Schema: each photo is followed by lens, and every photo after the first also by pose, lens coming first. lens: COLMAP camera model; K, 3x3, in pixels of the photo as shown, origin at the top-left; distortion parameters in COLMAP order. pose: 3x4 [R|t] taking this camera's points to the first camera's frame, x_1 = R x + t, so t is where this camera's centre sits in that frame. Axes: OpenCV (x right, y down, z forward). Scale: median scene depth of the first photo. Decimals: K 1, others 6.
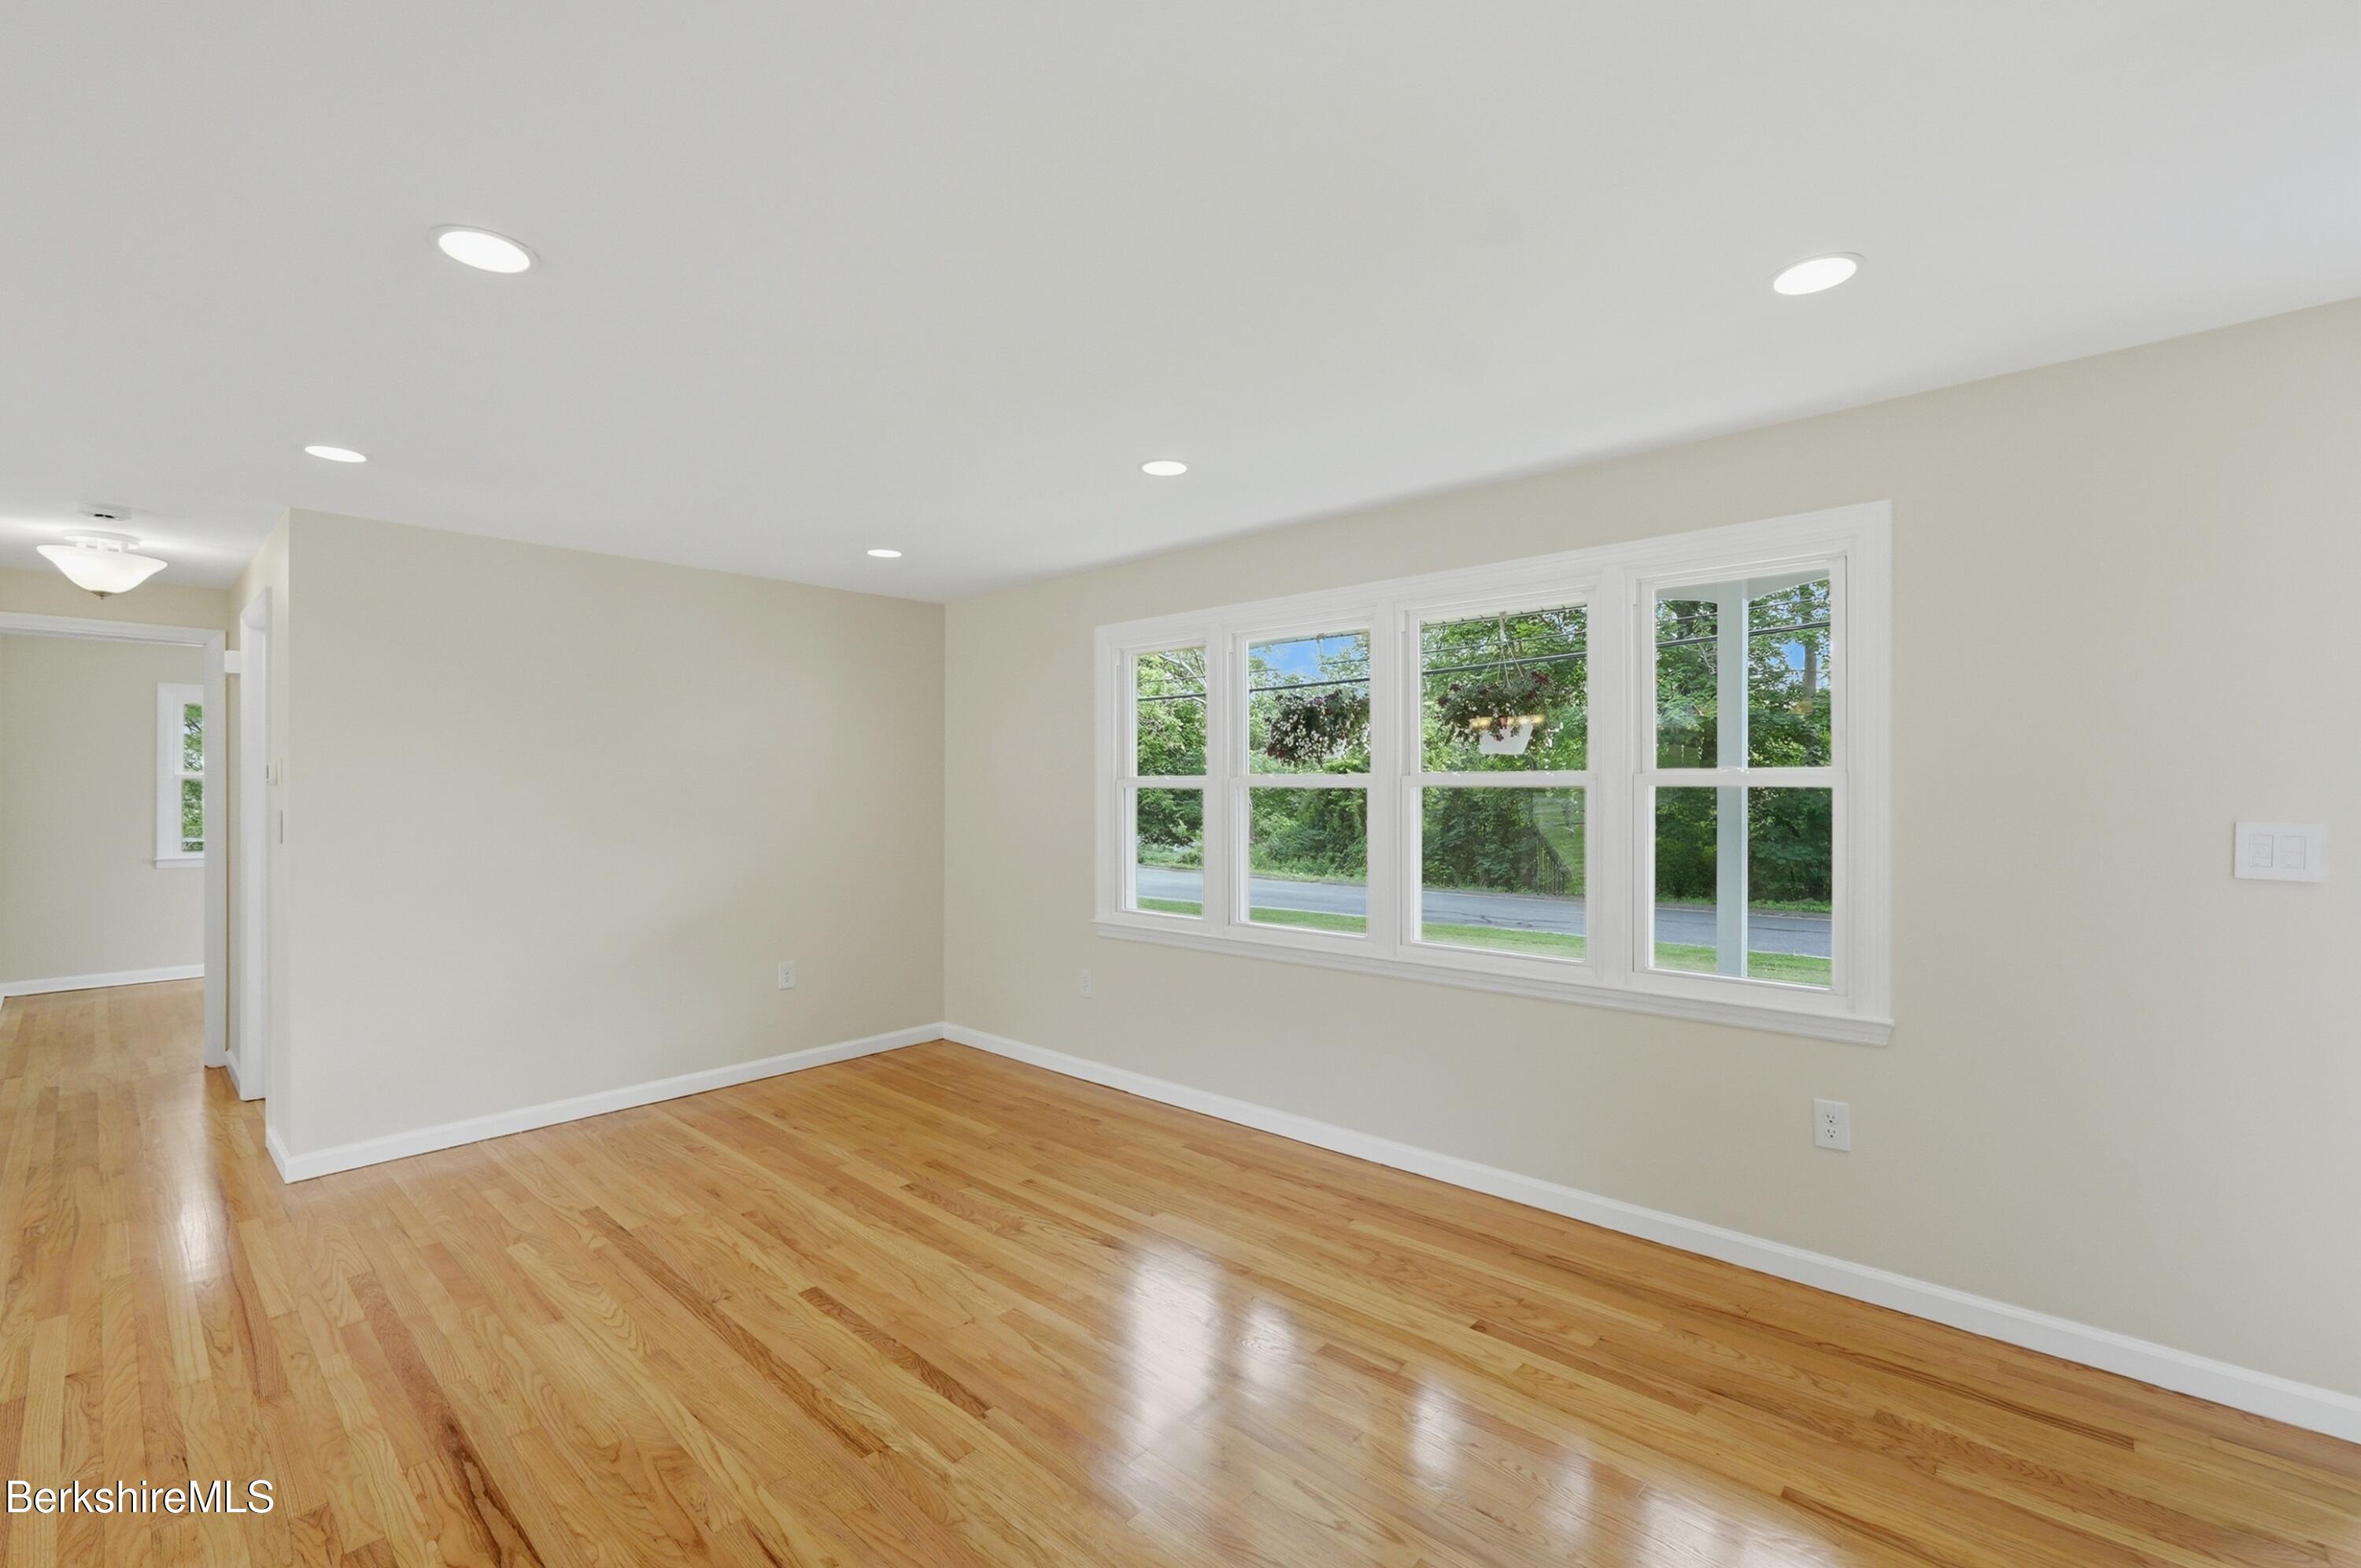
lens RADIAL K [[1020.4, 0, 1170.1], [0, 1020.4, 776.1], [0, 0, 1]] dist [-0.001466, 0.000398]
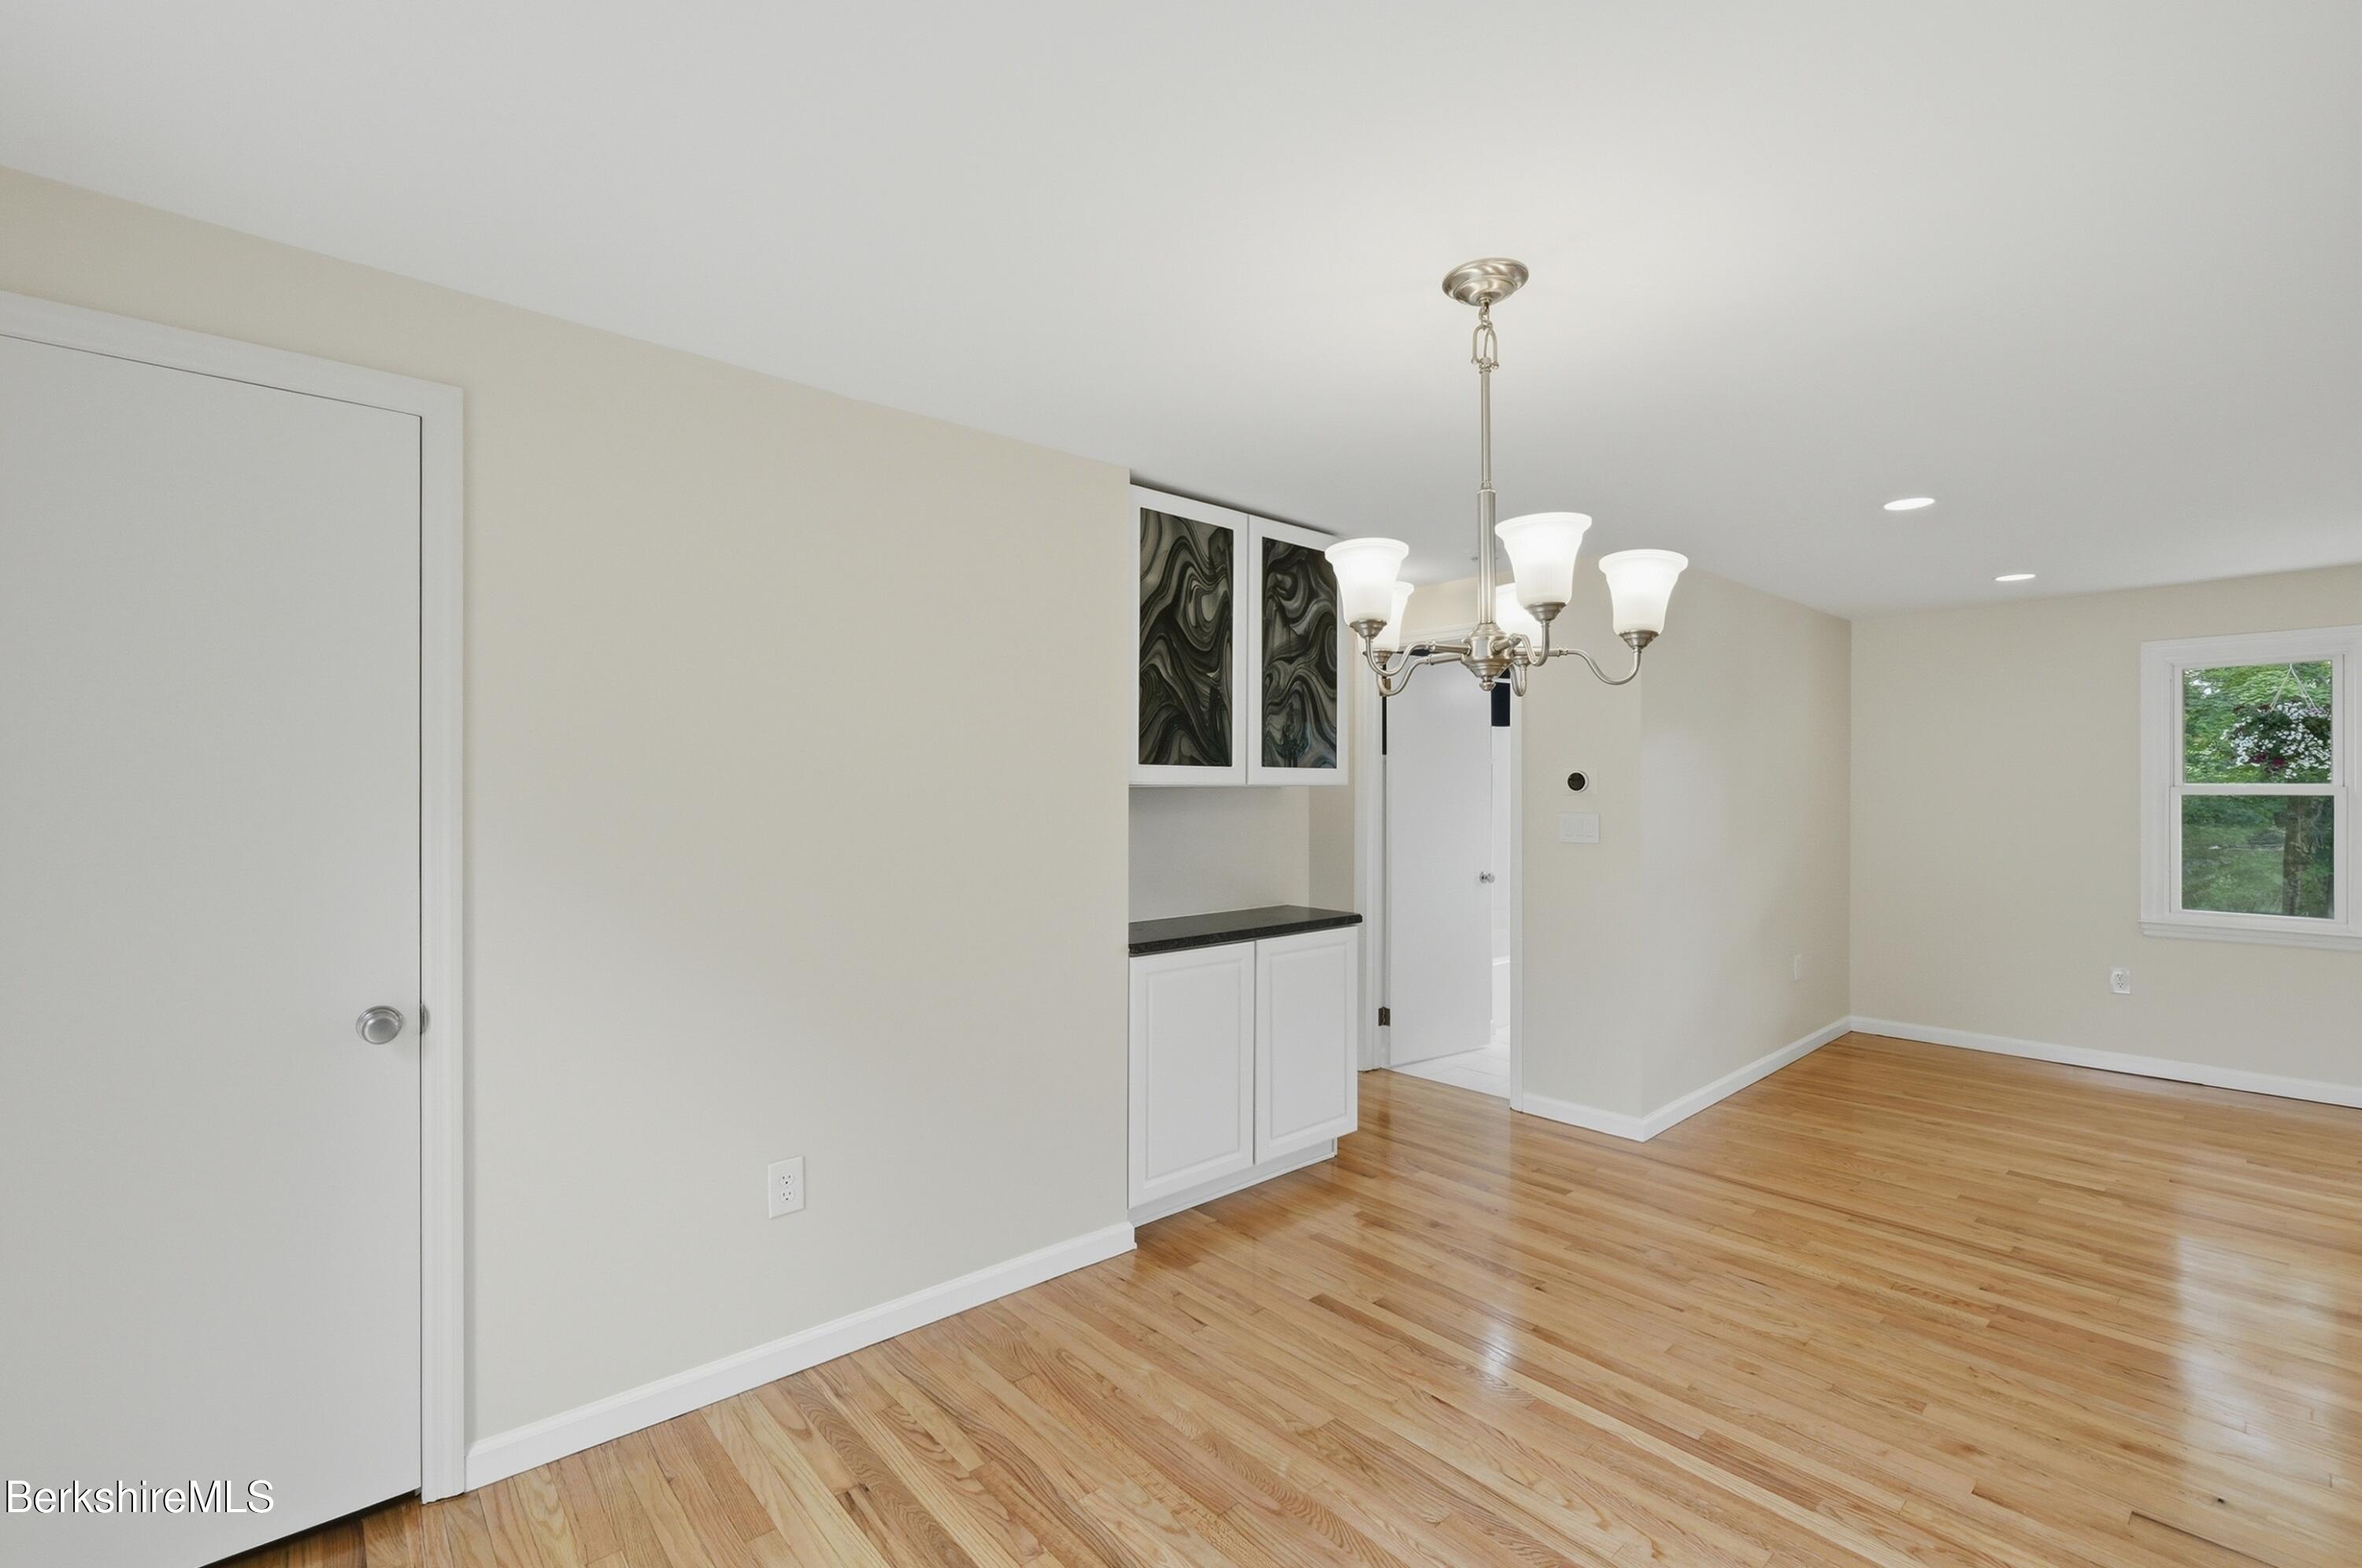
lens RADIAL K [[1004.3, 0, 1183.1], [0, 1004.3, 788.6], [0, 0, 1]] dist [-0.018927, 0.008213]
pose [[0.994739, 0.001185, -0.102437, -1.287916], [-0.000457, 0.999974, 0.007134, -0.003598], [0.102443, -0.007050, 0.994714, -0.167178]]
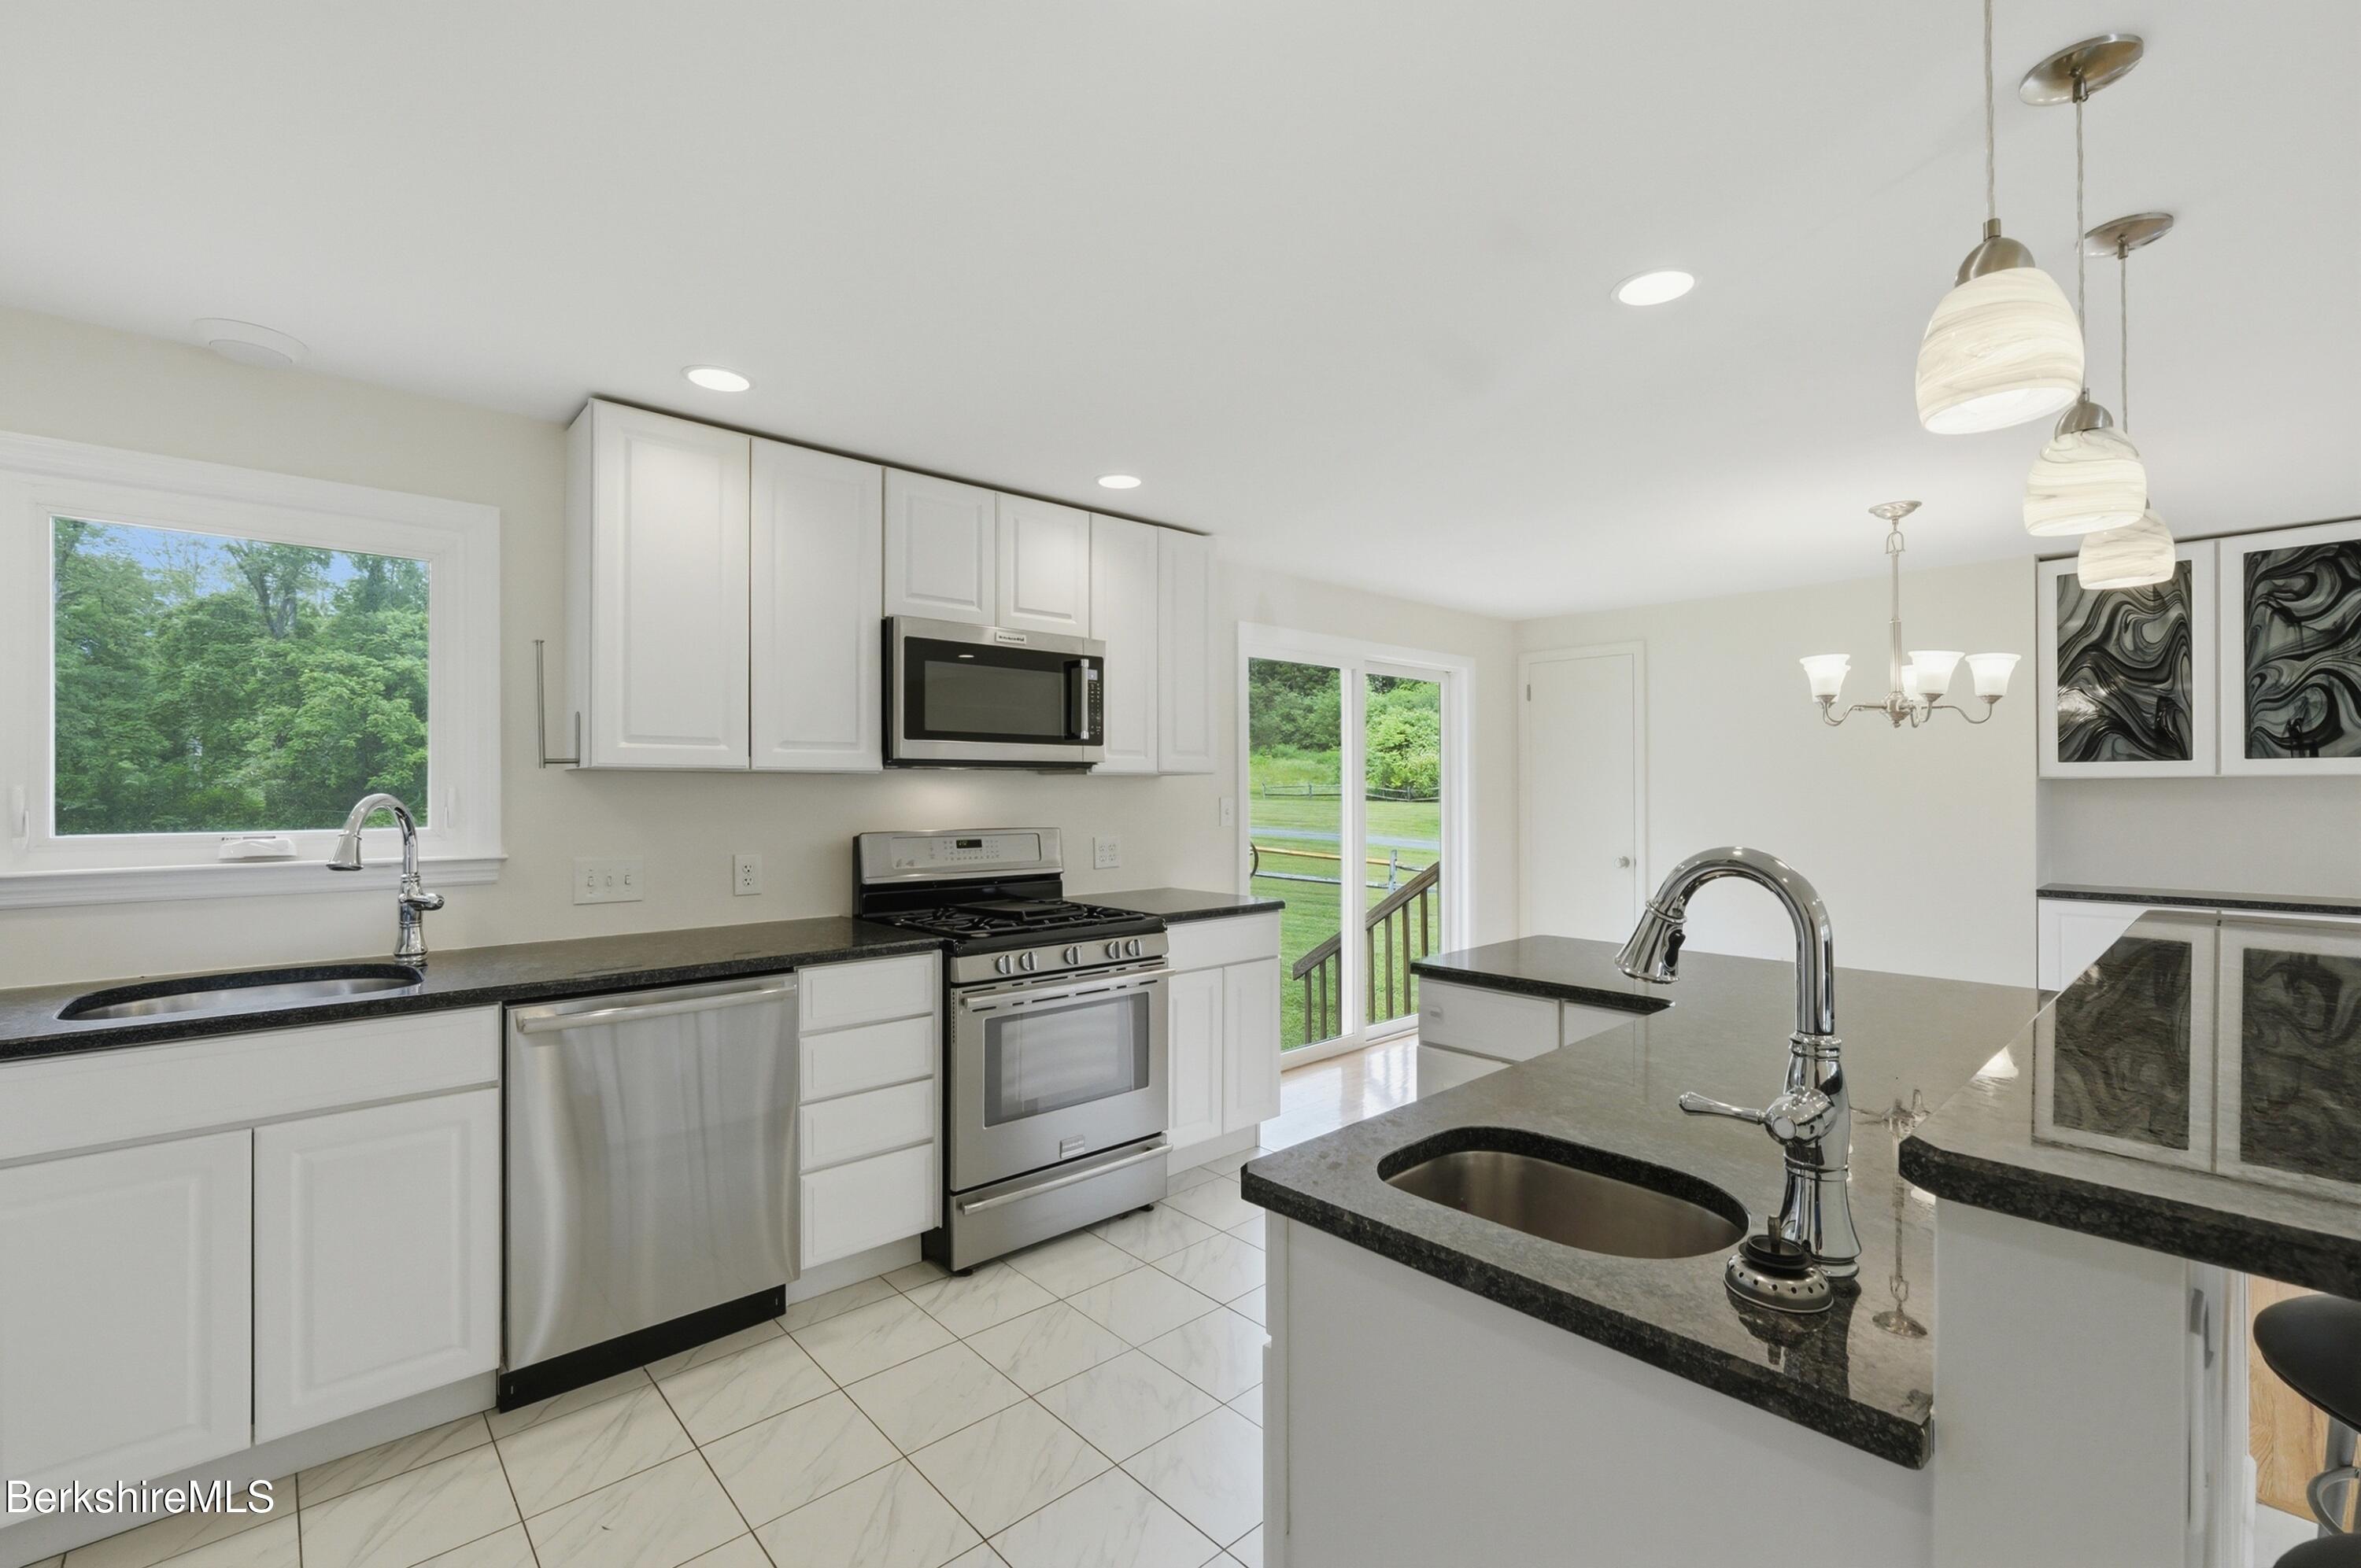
lens RADIAL K [[1003.8, 0, 1182.6], [0, 1003.8, 788.6], [0, 0, 1]] dist [-0.018927, 0.008213]
pose [[-0.071625, 0.000574, -0.997431, -0.124052], [0.010015, 0.999950, -0.000144, 0.003161], [0.997381, -0.010000, -0.071627, -0.266962]]
